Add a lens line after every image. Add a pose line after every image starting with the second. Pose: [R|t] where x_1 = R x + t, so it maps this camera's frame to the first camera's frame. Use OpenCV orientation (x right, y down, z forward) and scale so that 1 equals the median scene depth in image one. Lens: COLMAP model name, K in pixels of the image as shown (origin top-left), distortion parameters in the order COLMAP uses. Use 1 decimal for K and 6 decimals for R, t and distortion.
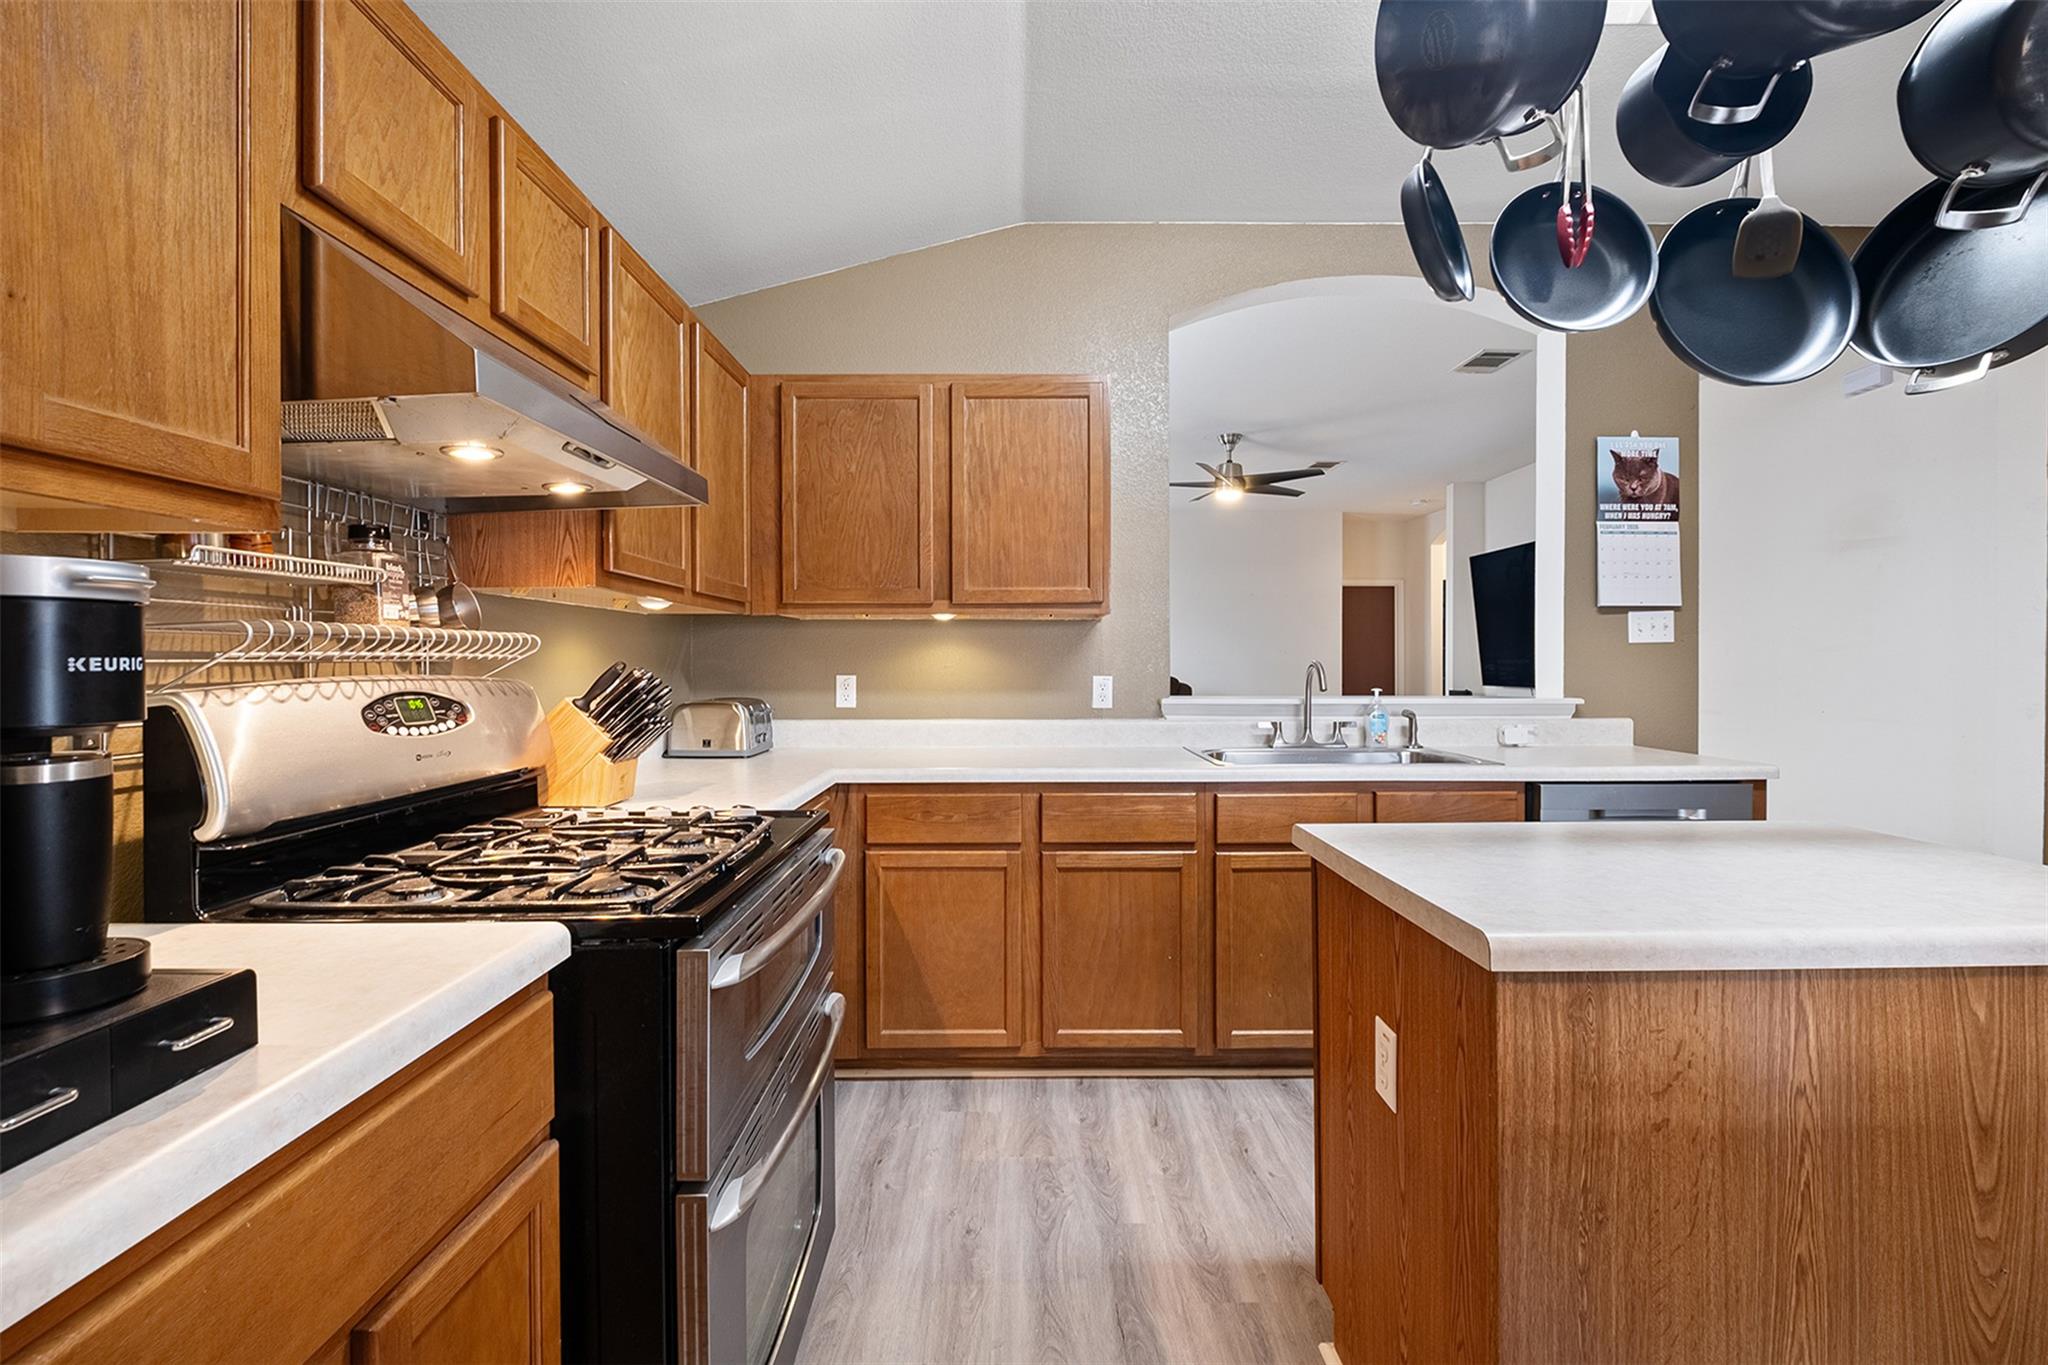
lens RADIAL K [[892.9, 0, 1025.6], [0, 892.9, 674.8], [0, 0, 1]] dist [0.002915, -0.005460]
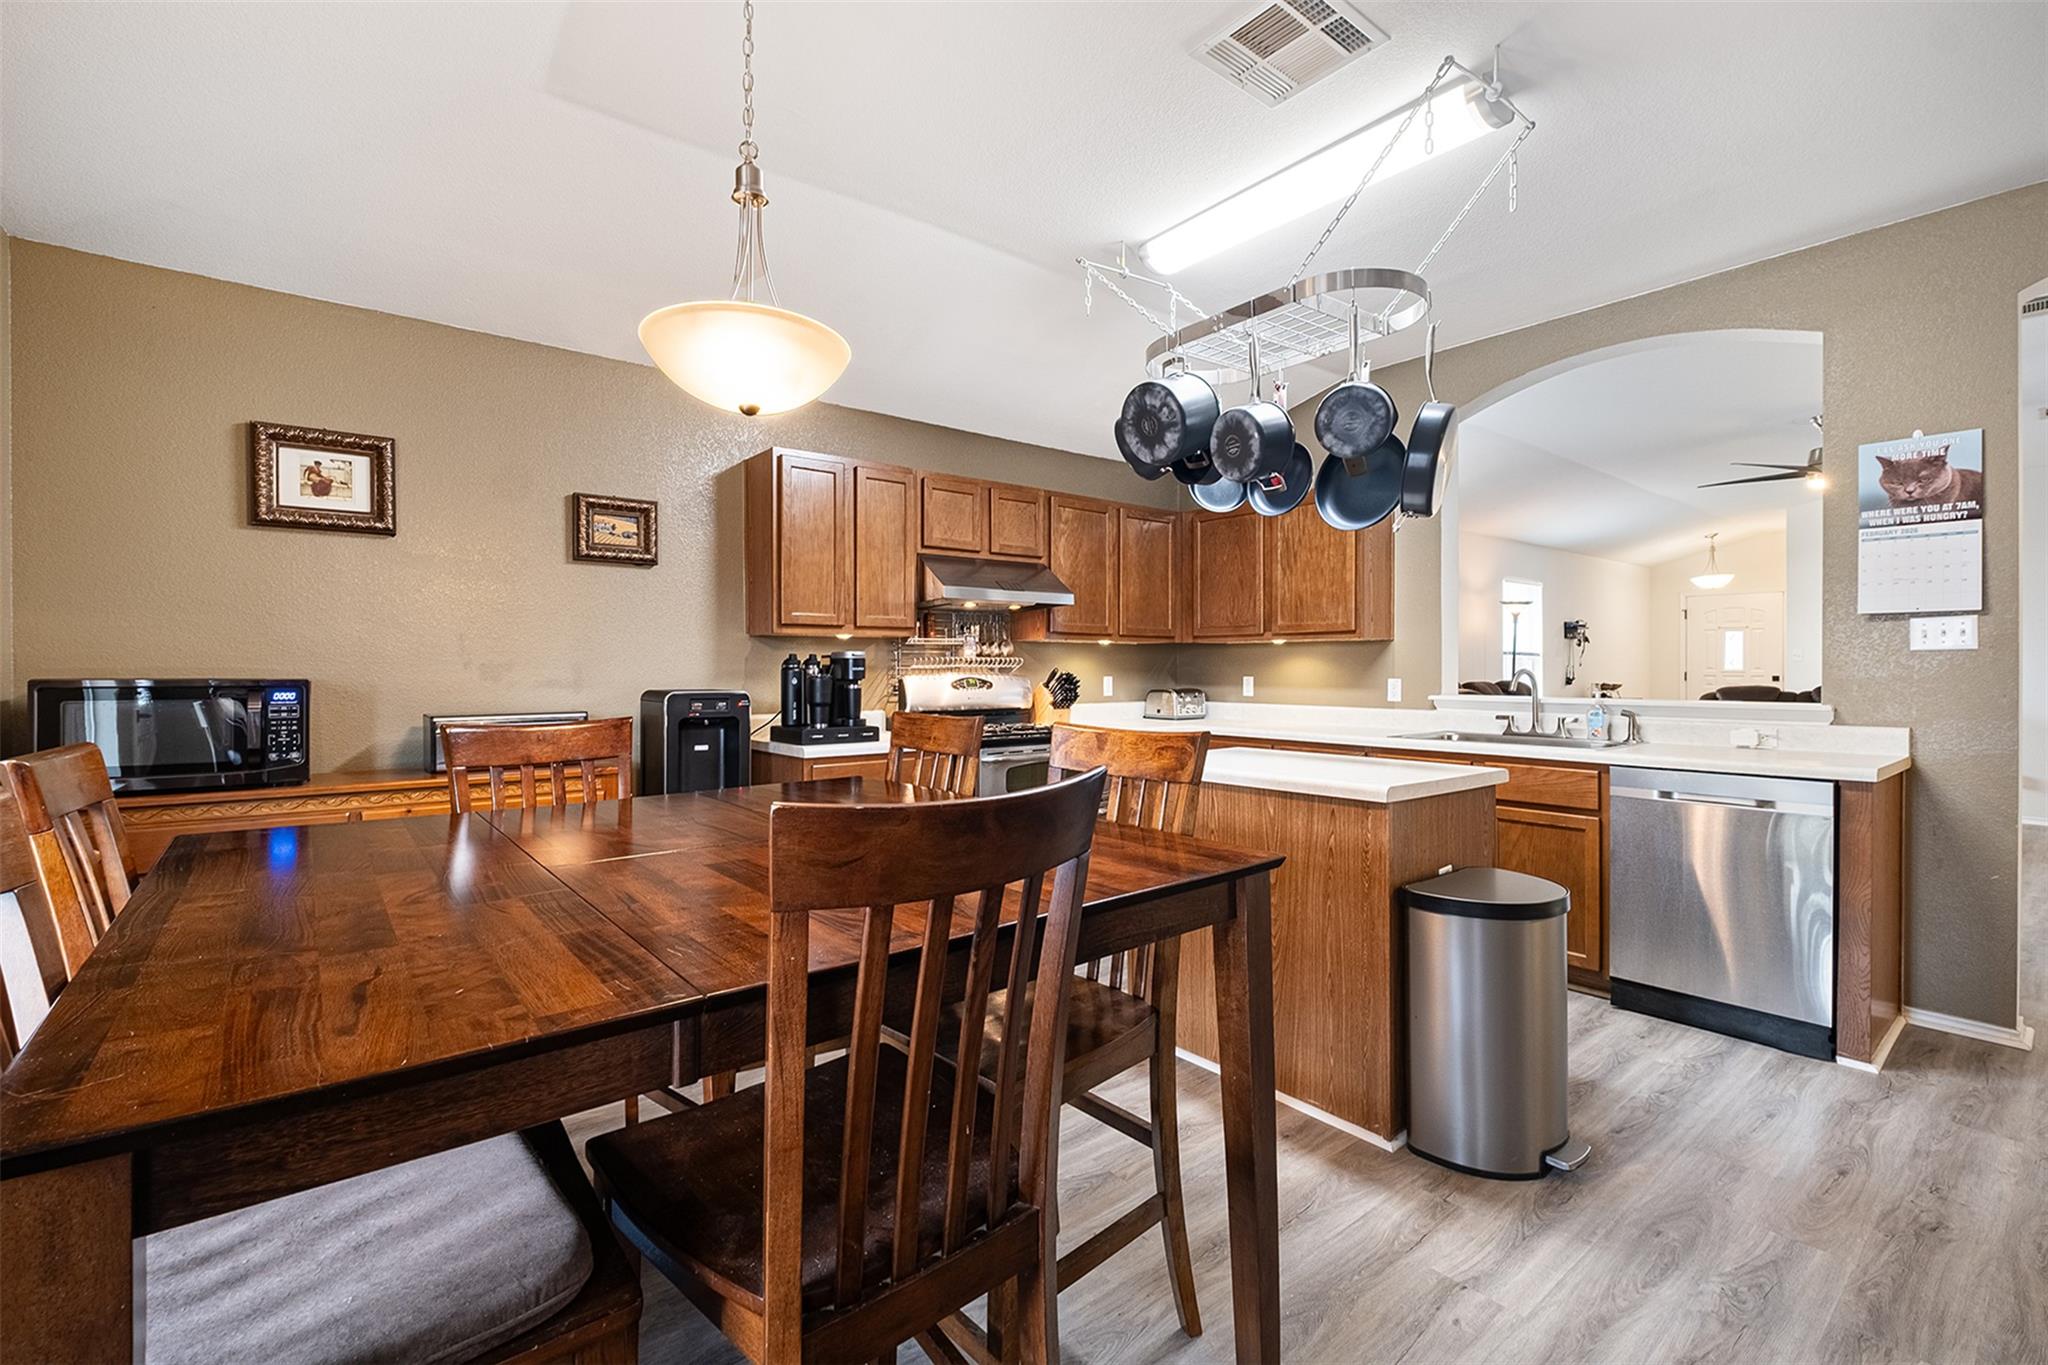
lens RADIAL K [[888.7, 0, 1024.6], [0, 888.7, 671.4], [0, 0, 1]] dist [0.003721, -0.005578]
pose [[0.617601, 0.004411, -0.786480, 0.936825], [-0.012632, 0.999911, -0.004312, 0.003749], [0.786390, 0.012598, 0.617601, -0.387296]]
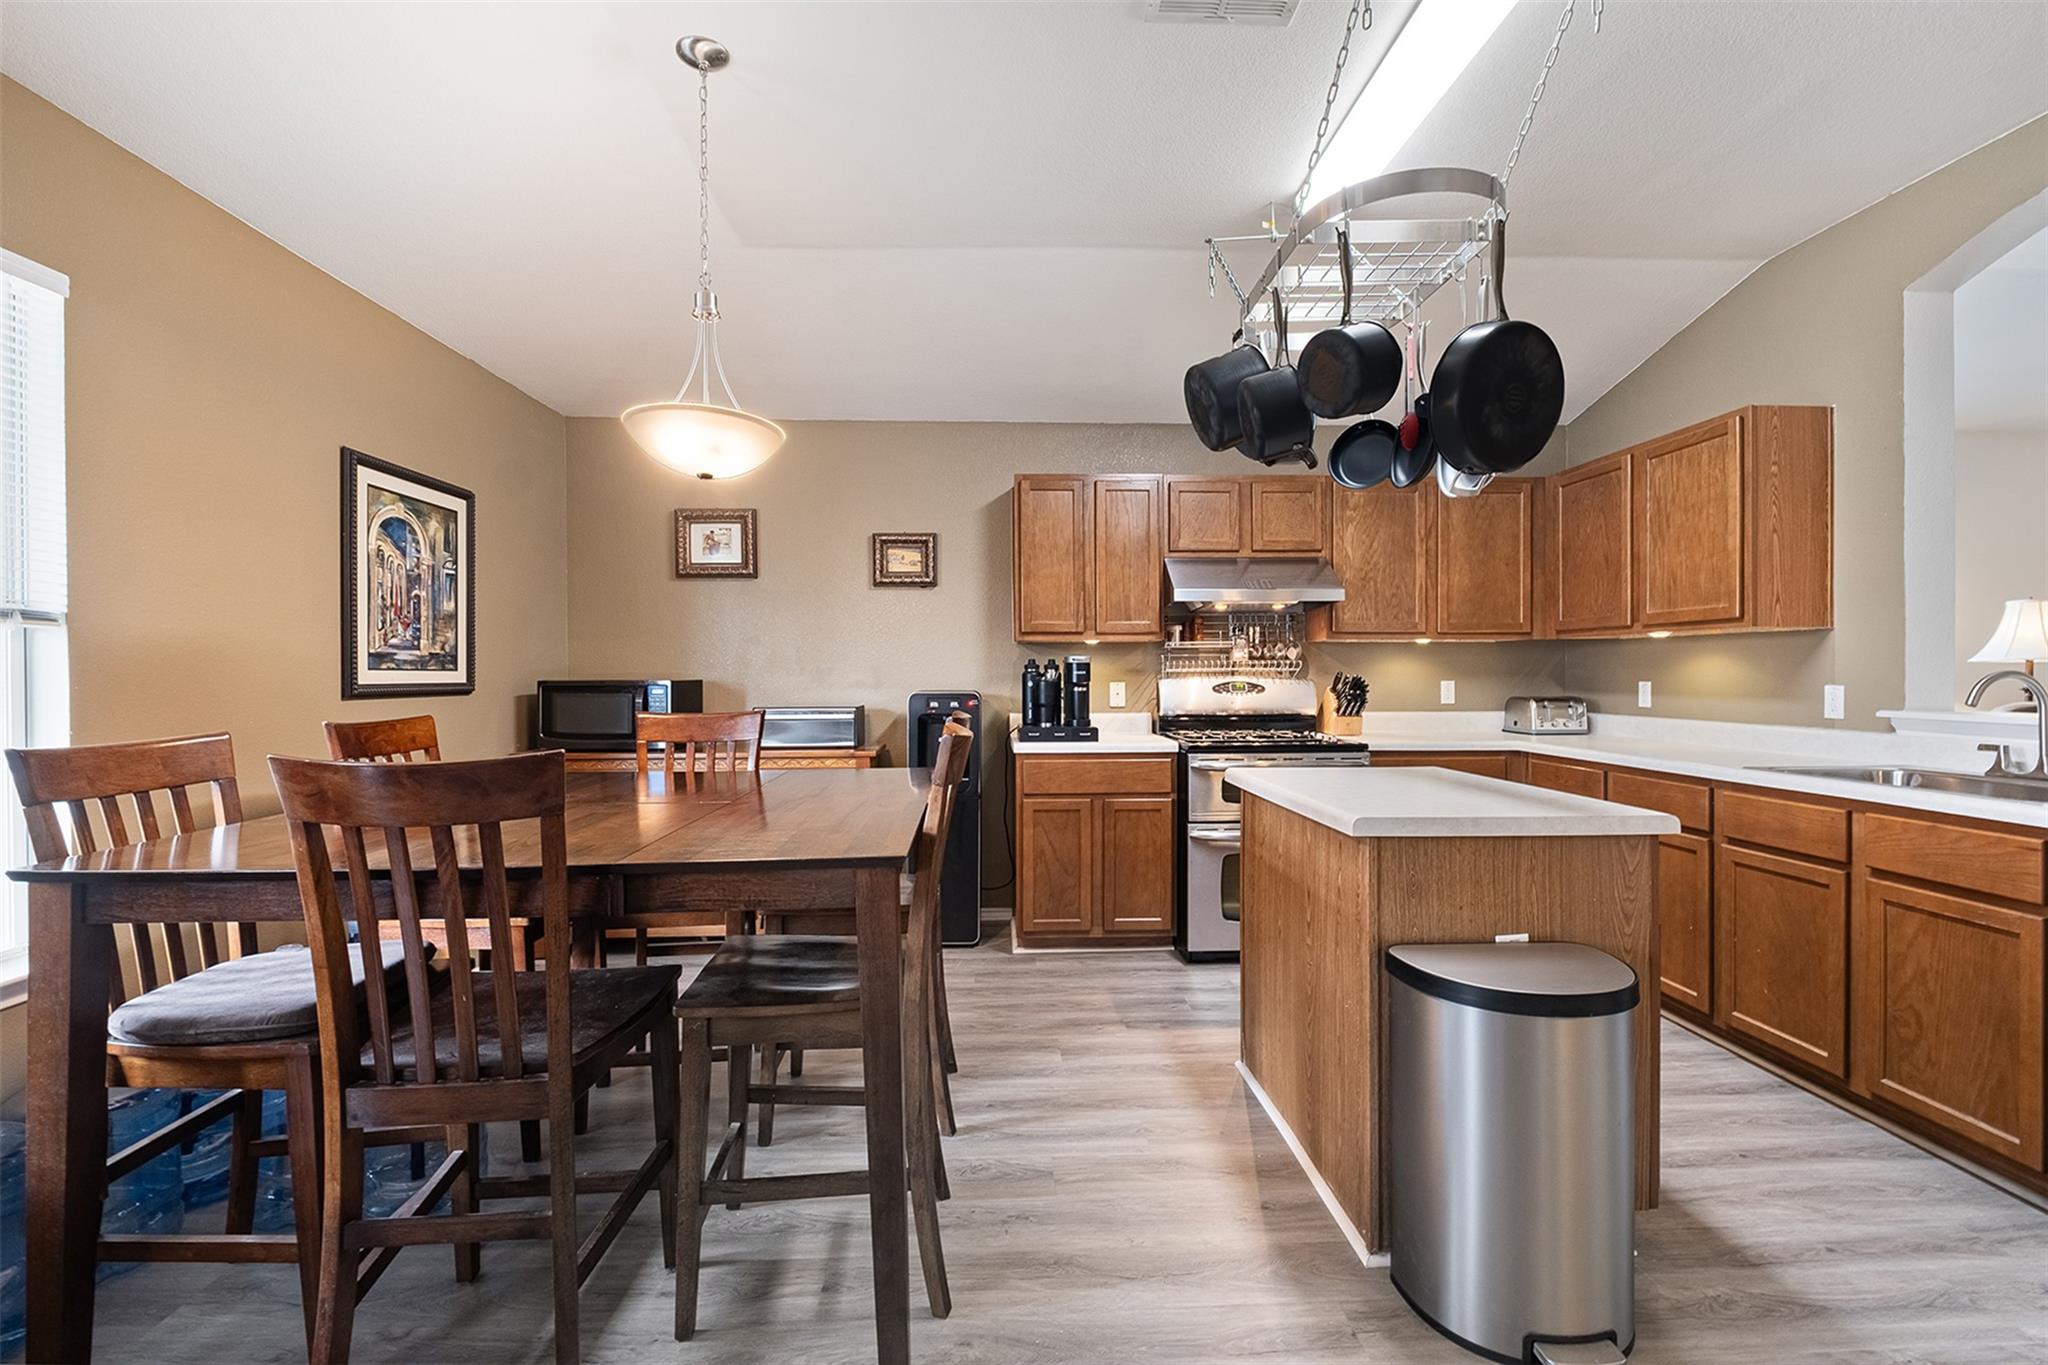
lens RADIAL K [[892.9, 0, 1025.6], [0, 892.9, 674.8], [0, 0, 1]] dist [0.002915, -0.005460]
pose [[0.035132, 0.004618, -0.999372, 1.149920], [-0.012527, 0.999913, 0.004181, -0.003604], [0.999304, 0.012373, 0.035187, 0.086269]]
